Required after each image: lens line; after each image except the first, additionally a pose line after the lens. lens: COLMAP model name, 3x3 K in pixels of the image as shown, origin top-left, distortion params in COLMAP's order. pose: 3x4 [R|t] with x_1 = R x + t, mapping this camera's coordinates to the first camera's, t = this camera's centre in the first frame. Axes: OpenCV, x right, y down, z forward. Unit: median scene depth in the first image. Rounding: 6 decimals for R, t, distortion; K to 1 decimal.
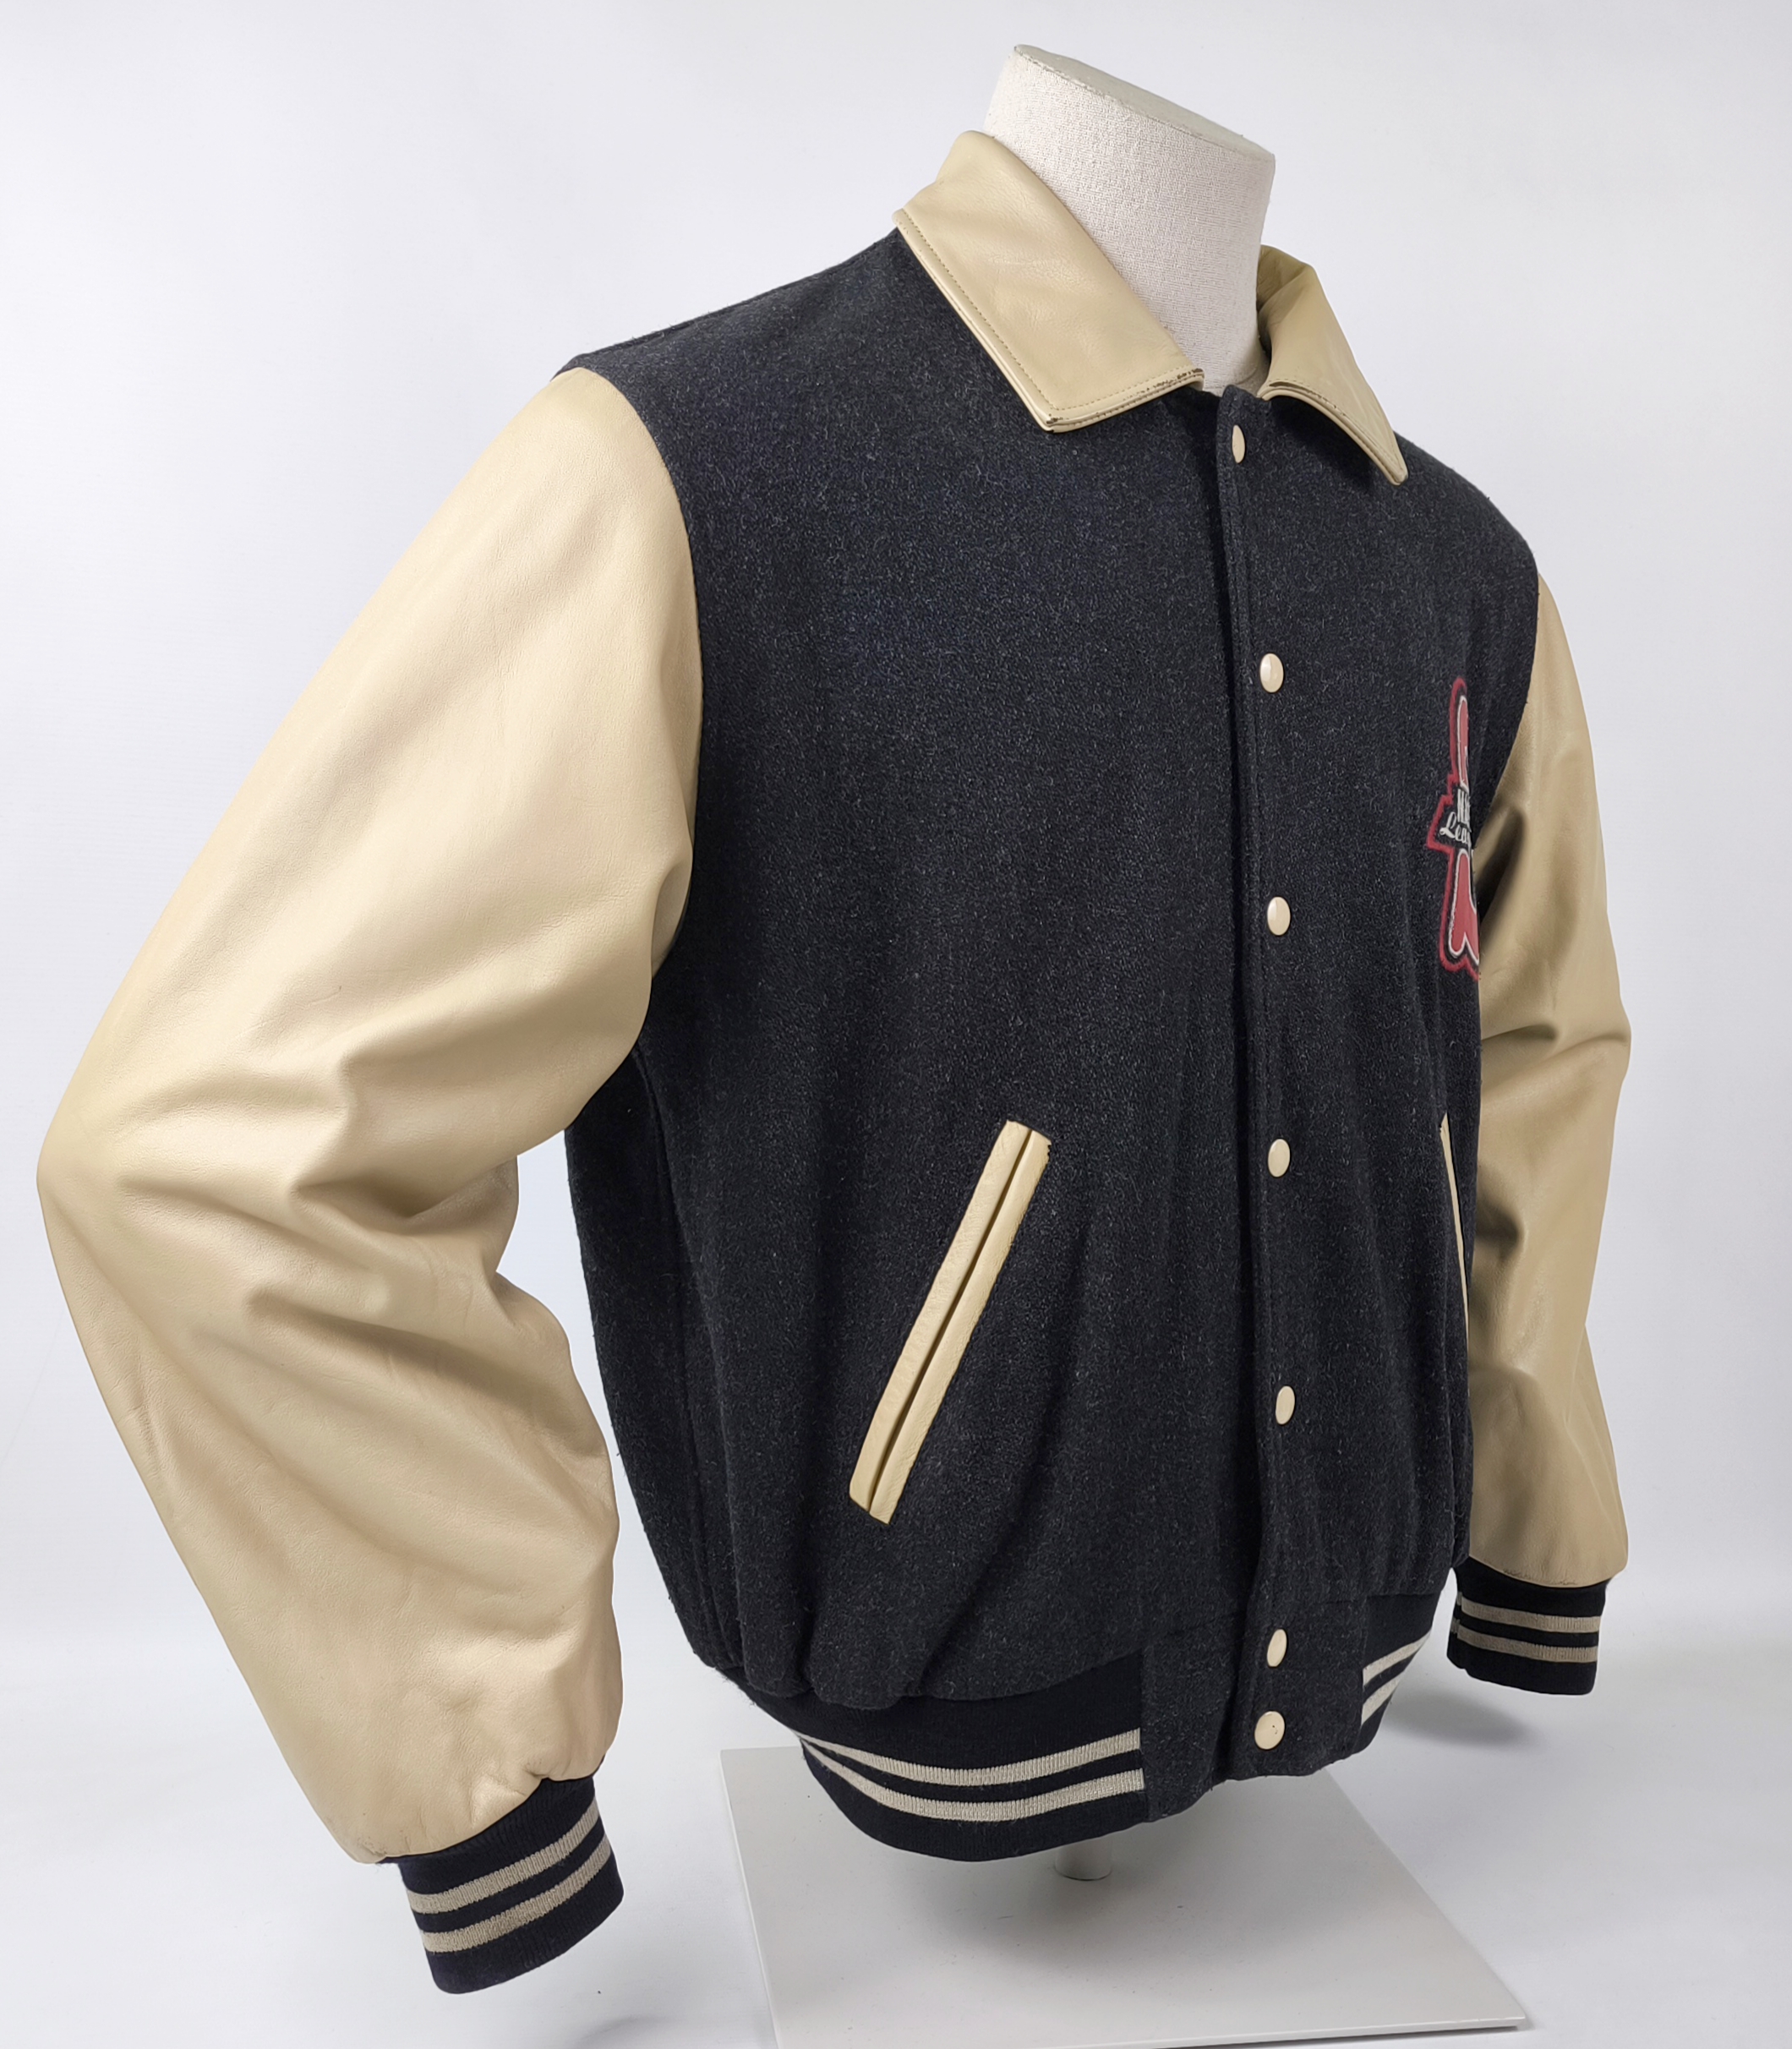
lens RADIAL K [[2290.4, 0, 1034.6], [0, 2290.4, 1018.6], [0, 0, 1]] dist [0.010749, -0.045781]
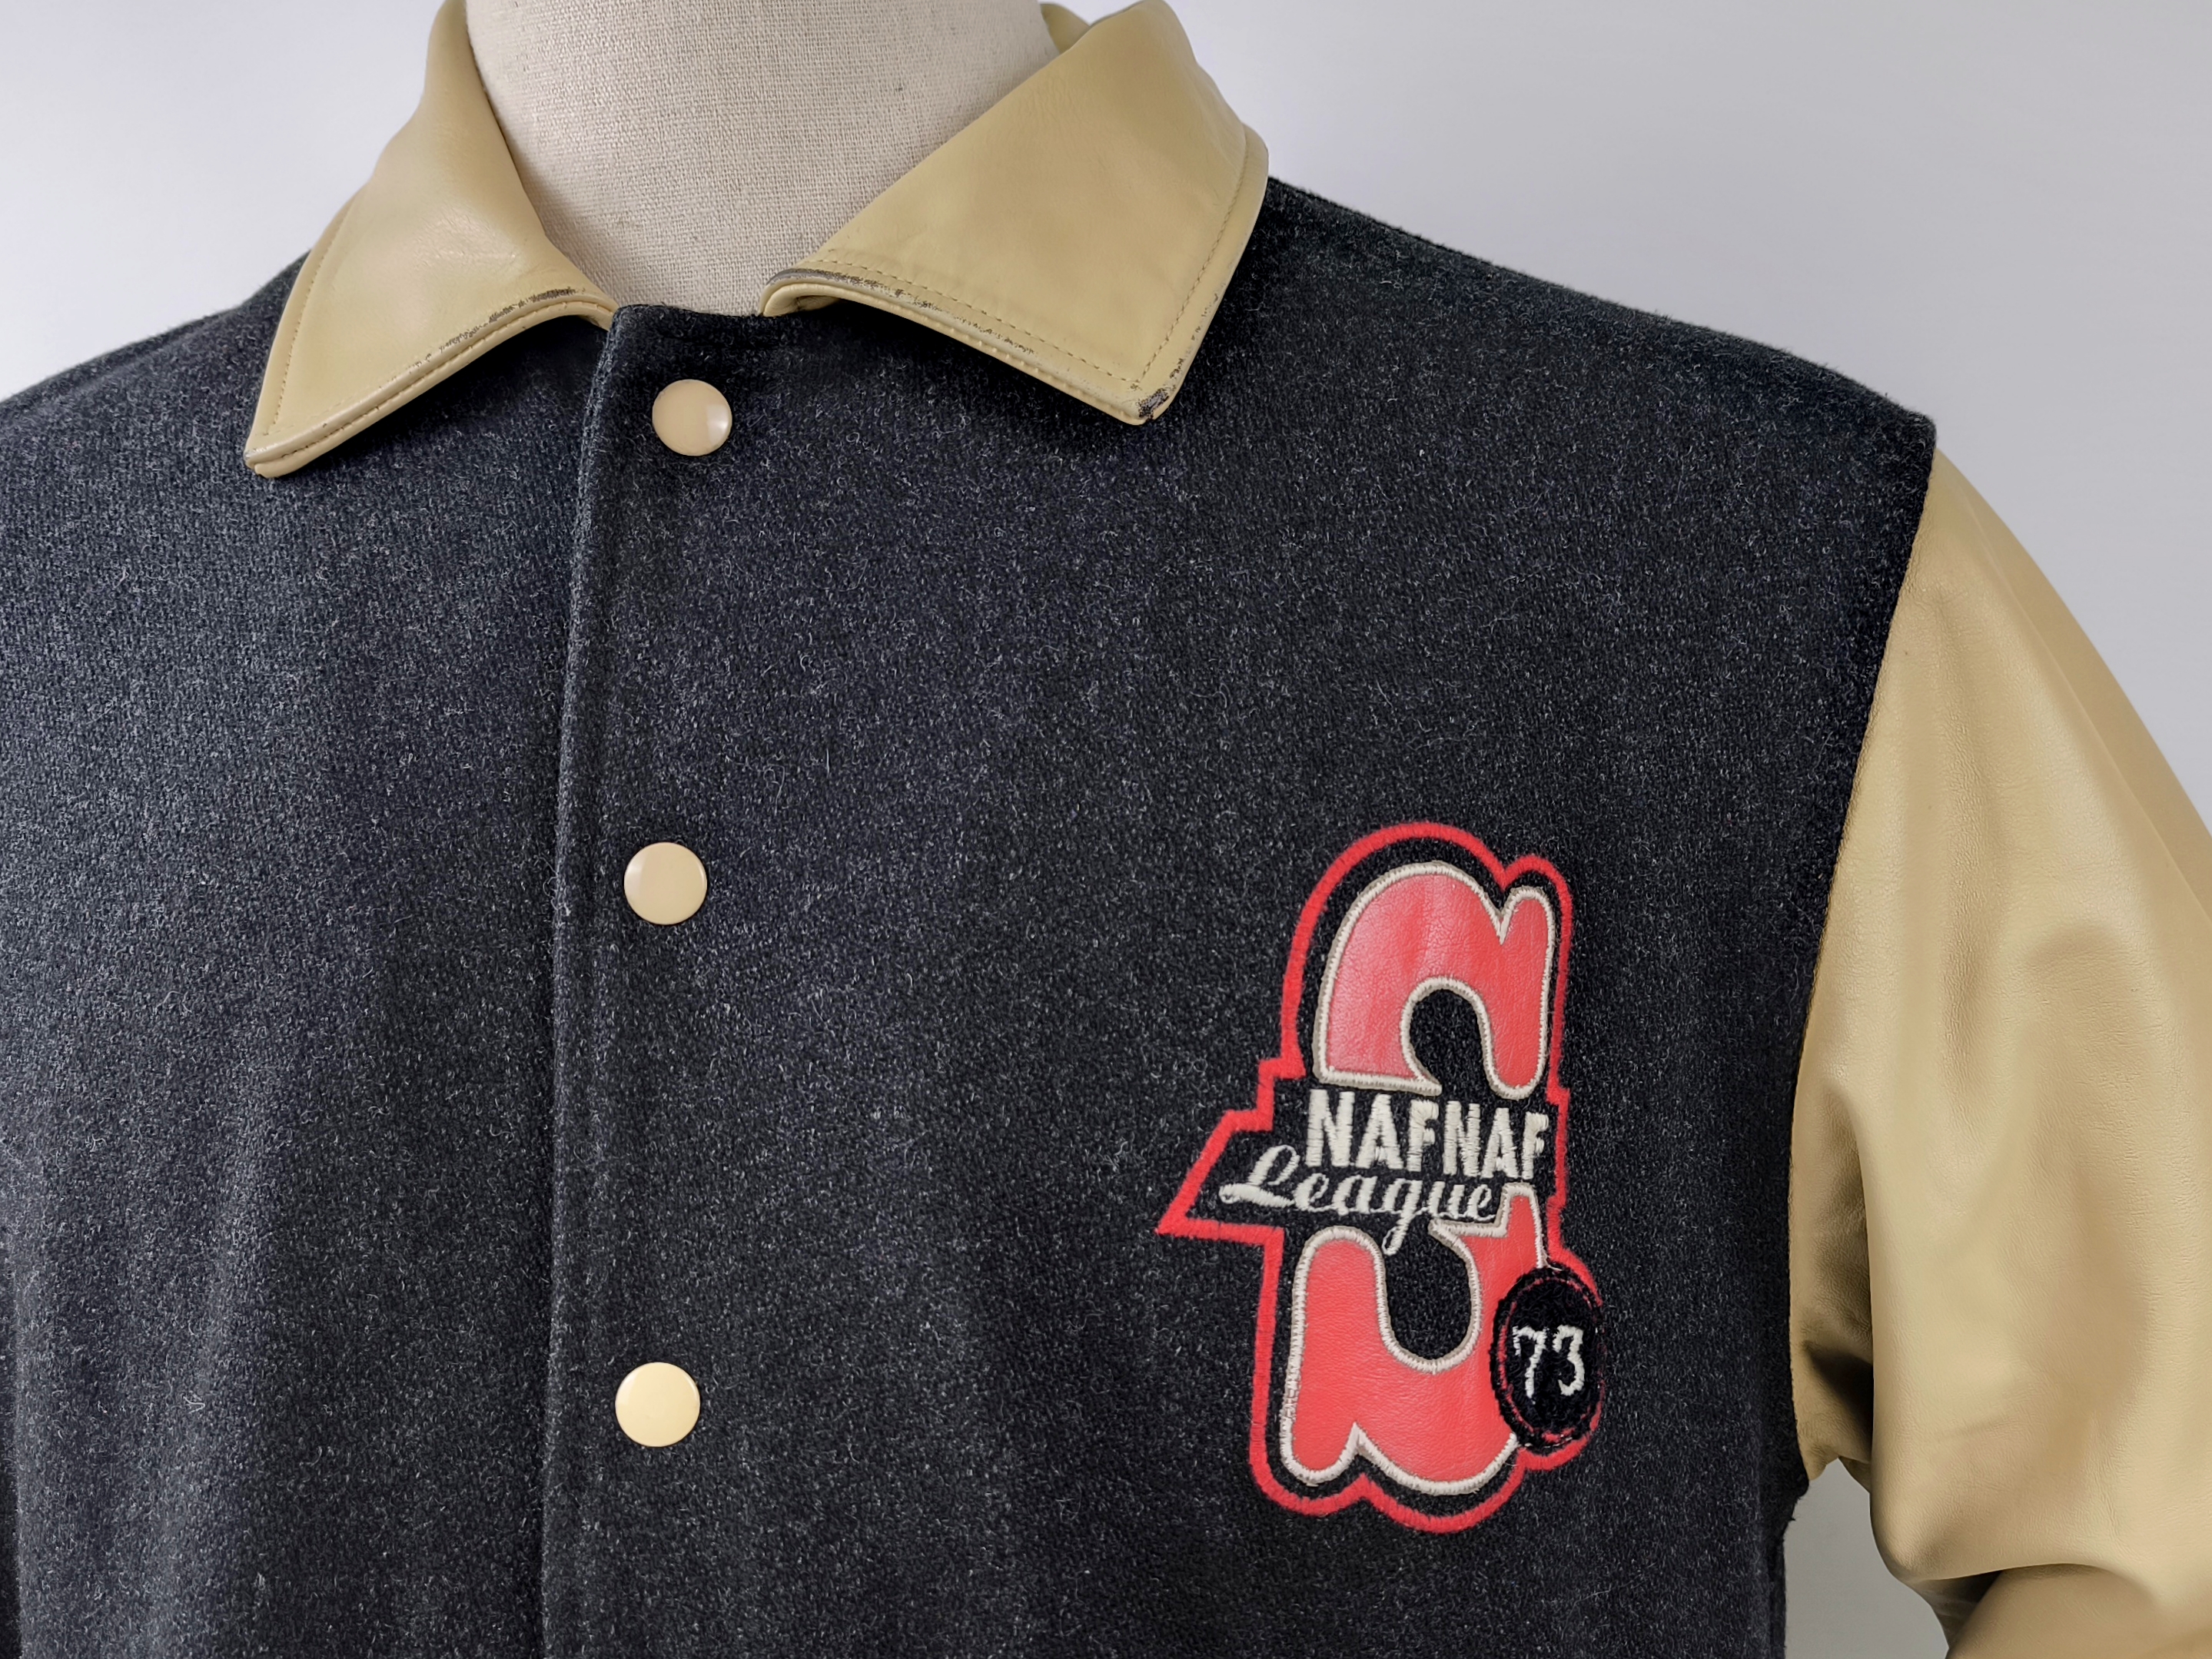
lens RADIAL K [[2110.4, 0, 1261.1], [0, 2110.4, 921.3], [0, 0, 1]] dist [0.033580, -0.034845]
pose [[0.716008, -0.029042, -0.697488, 0.519235], [-0.007307, 0.998768, -0.049088, -0.127888], [0.698054, 0.040244, 0.714913, 0.807729]]
